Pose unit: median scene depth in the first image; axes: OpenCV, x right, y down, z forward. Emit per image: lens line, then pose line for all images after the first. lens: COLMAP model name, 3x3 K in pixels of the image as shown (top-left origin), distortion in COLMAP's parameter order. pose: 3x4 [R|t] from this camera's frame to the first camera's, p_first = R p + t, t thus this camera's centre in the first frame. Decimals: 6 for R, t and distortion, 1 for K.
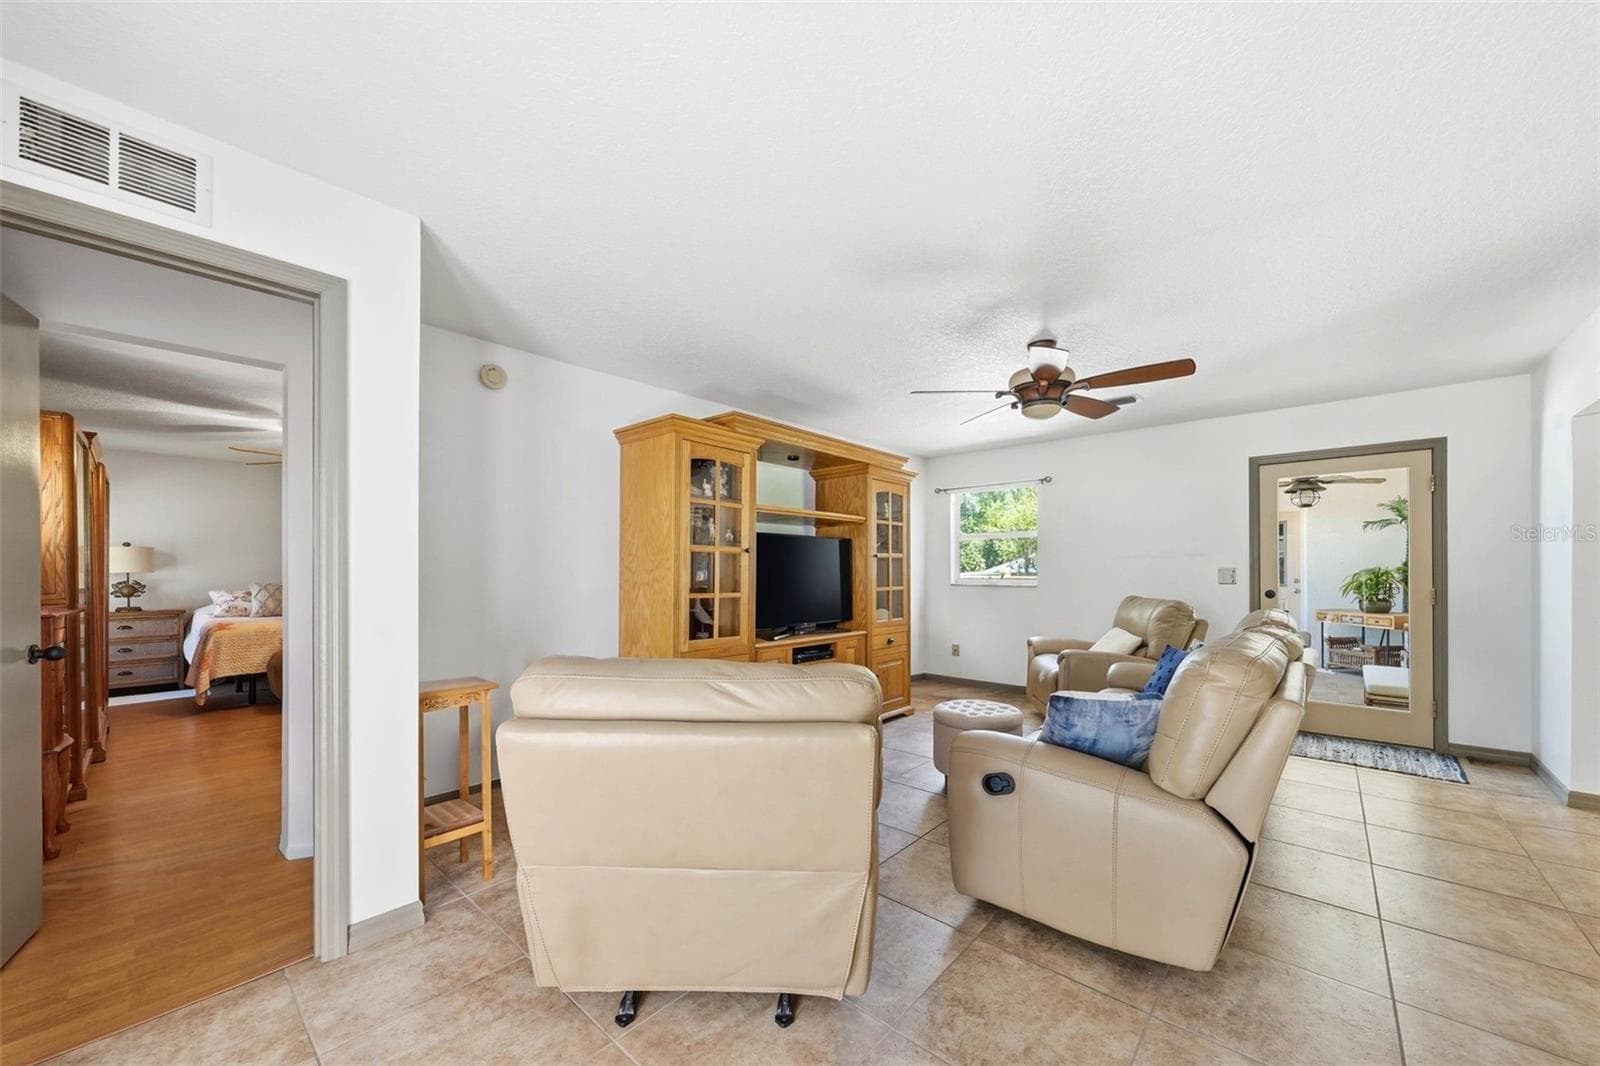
lens RADIAL K [[592.0, 0, 810.9], [0, 592.0, 569.6], [0, 0, 1]] dist [0.000728, 0.000109]
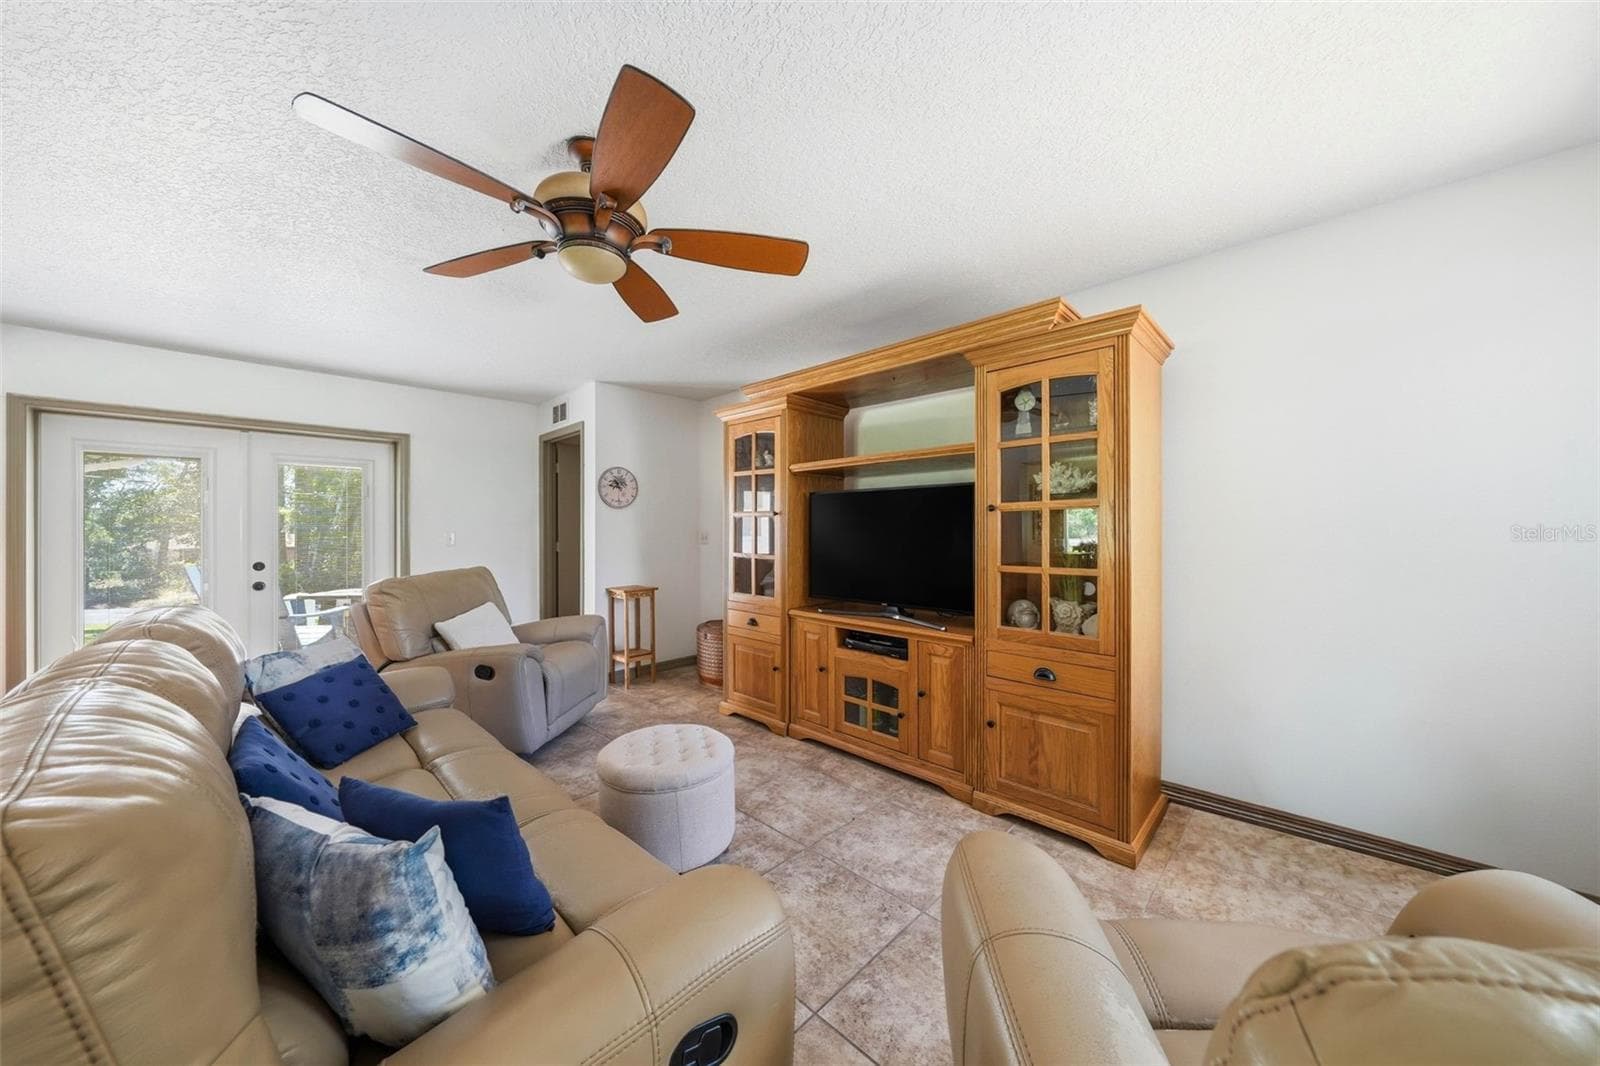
lens RADIAL K [[555.4, 0, 803.6], [0, 555.4, 530.0], [0, 0, 1]] dist [-0.000300, 0.000037]
pose [[-0.044282, 0.006890, -0.998995, 0.627341], [0.006280, 0.999958, 0.006619, -0.007060], [0.998999, -0.005981, -0.044323, 0.835310]]
